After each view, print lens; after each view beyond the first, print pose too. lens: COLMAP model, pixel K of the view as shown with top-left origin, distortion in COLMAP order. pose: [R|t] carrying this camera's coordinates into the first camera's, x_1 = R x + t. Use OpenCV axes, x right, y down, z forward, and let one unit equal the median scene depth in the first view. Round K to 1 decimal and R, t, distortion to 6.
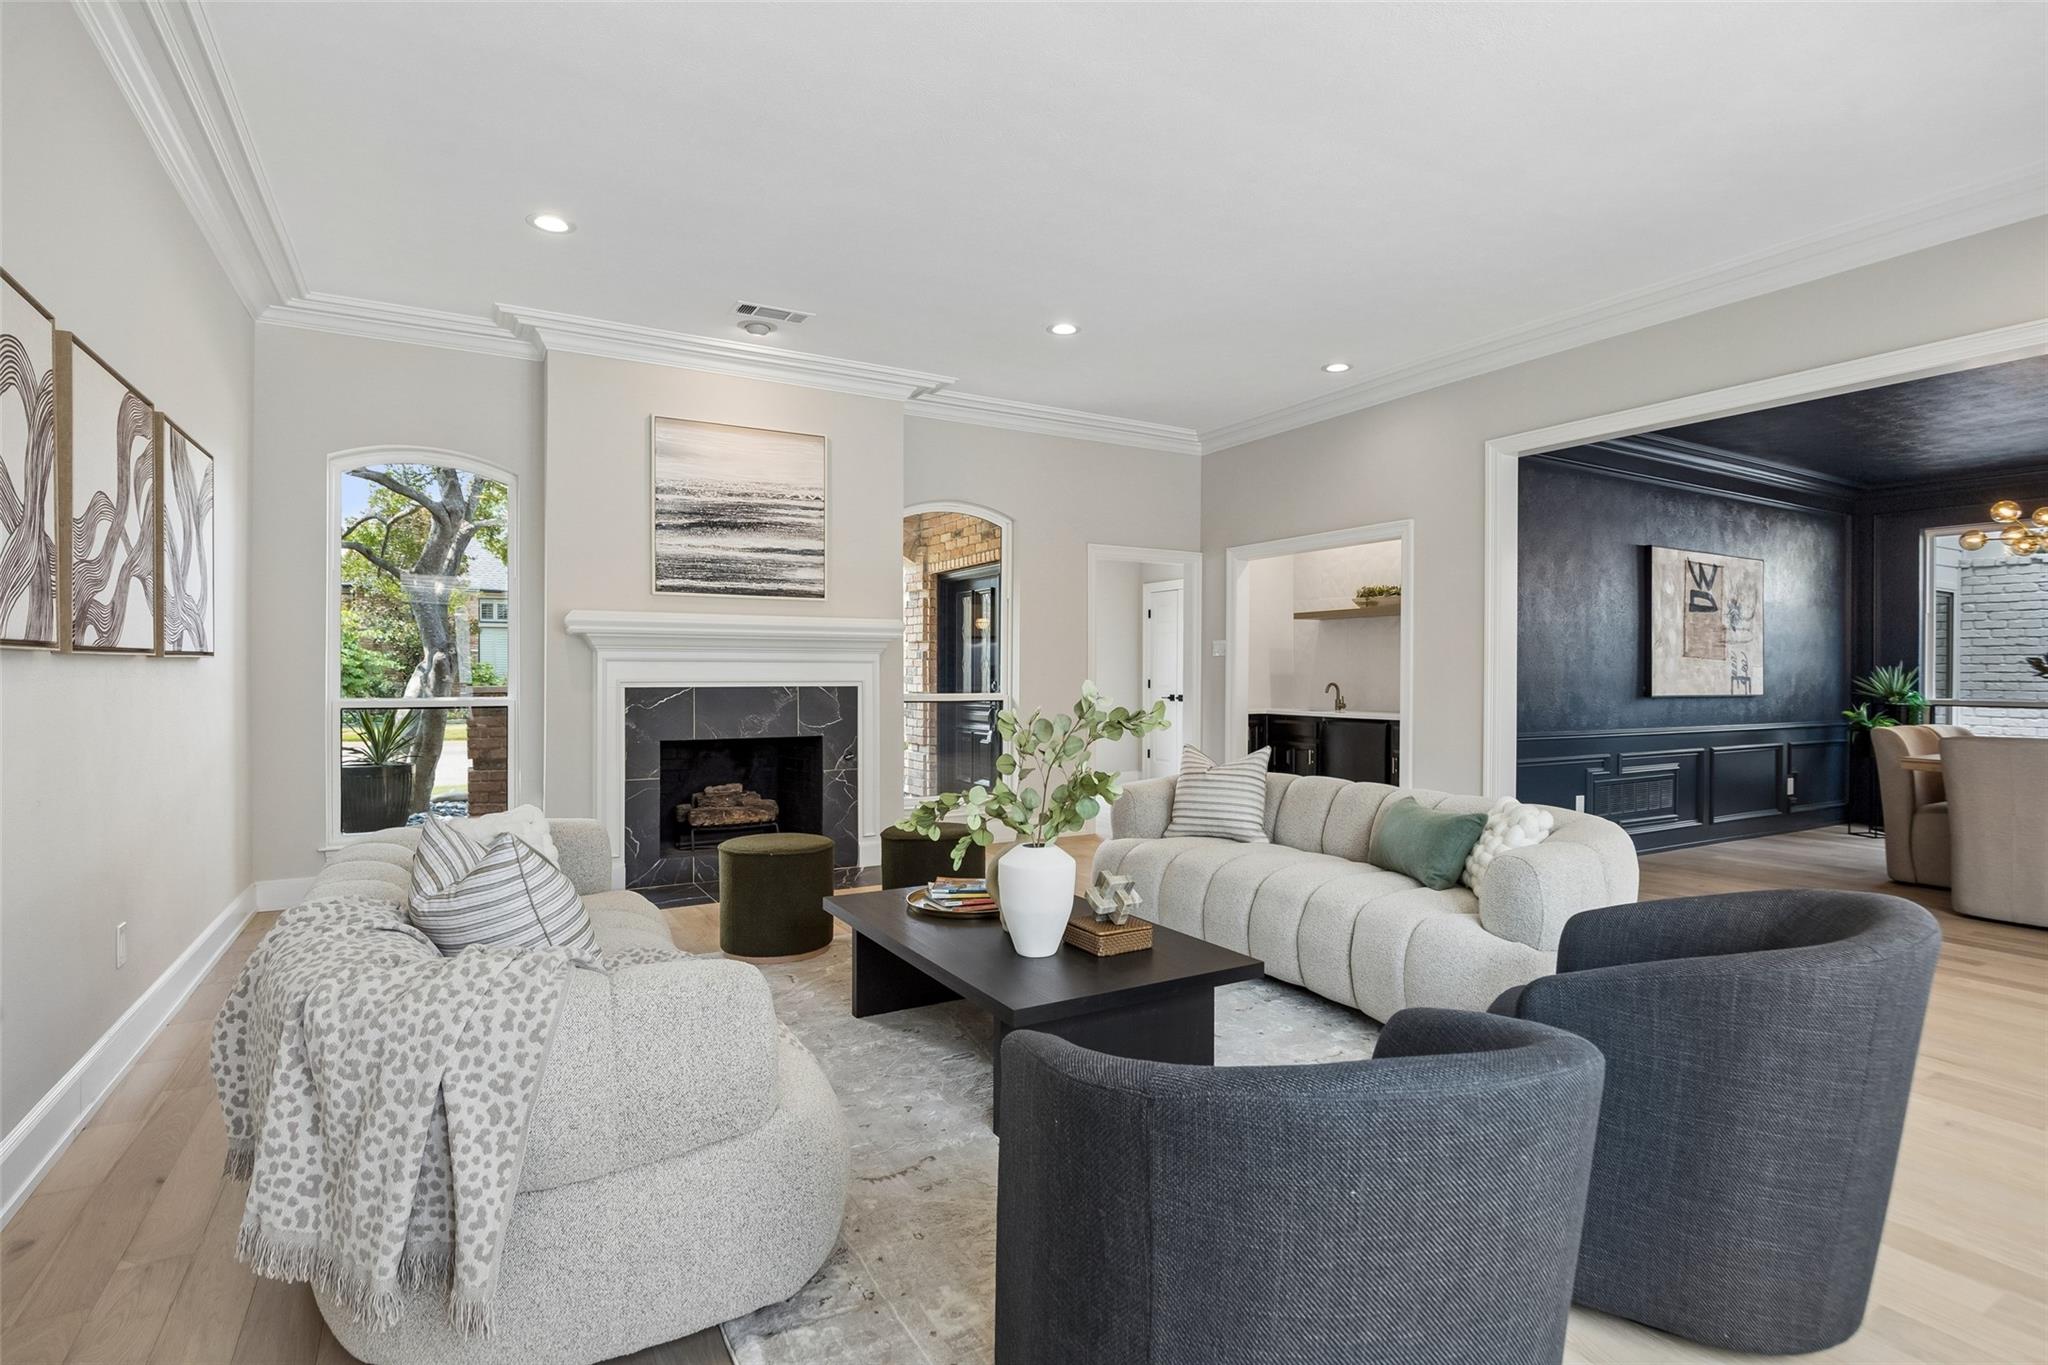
lens RADIAL K [[1003.4, 0, 1027.1], [0, 1003.4, 677.2], [0, 0, 1]] dist [0.000033, -0.000008]
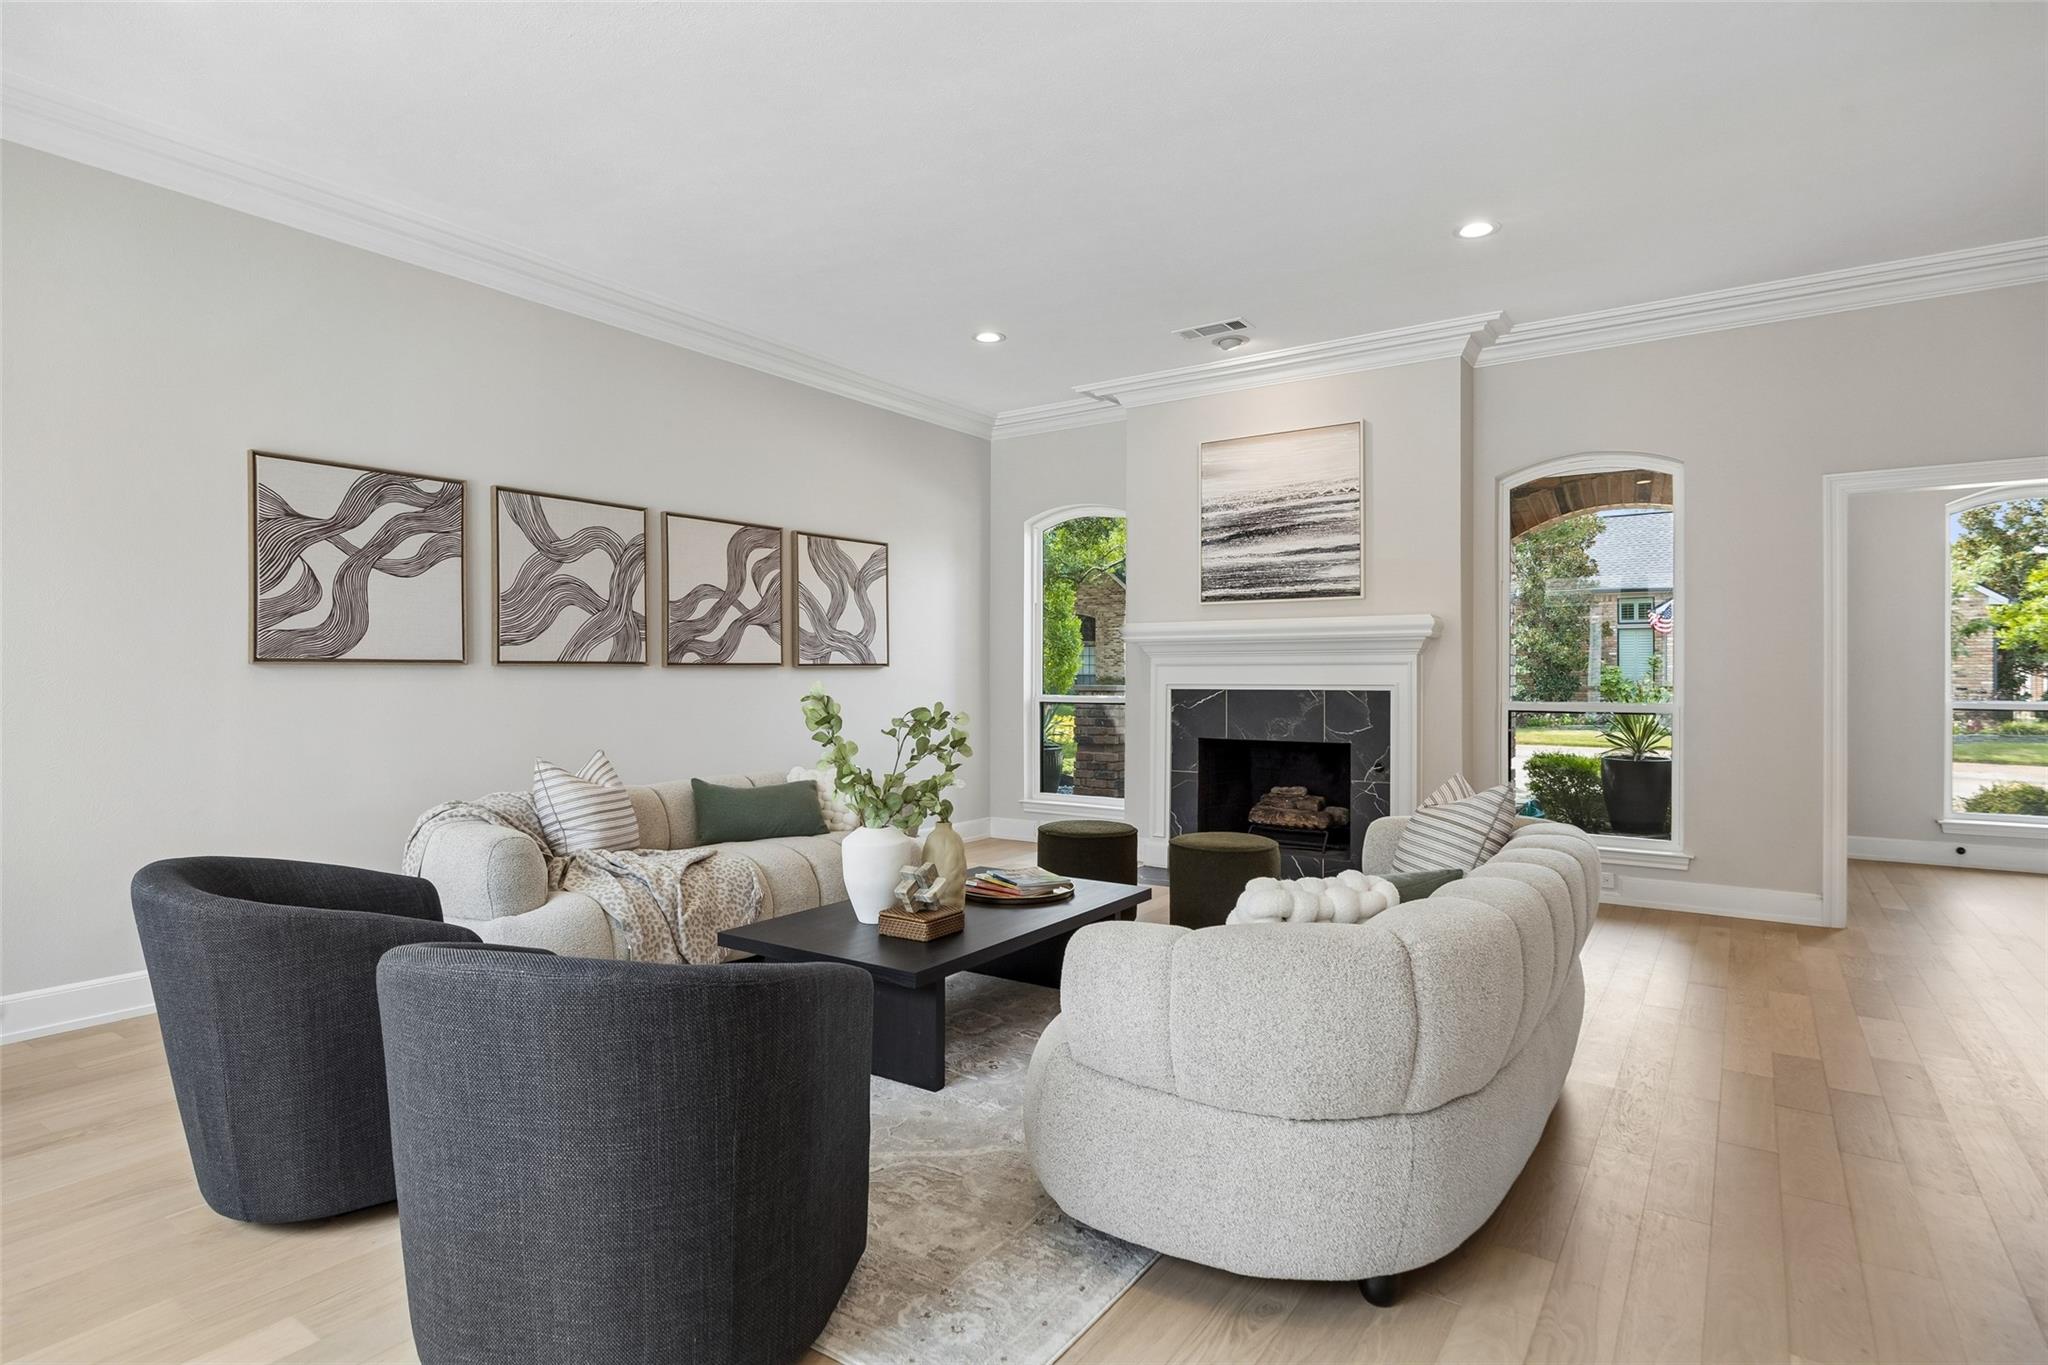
lens RADIAL K [[1073.5, 0, 1023.6], [0, 1073.5, 682.5], [0, 0, 1]] dist [0.000904, 0.000046]
pose [[0.428554, 0.004170, -0.903506, 0.582836], [-0.004279, 0.999988, 0.002585, 0.000319], [0.903506, 0.002758, 0.428567, 0.304068]]
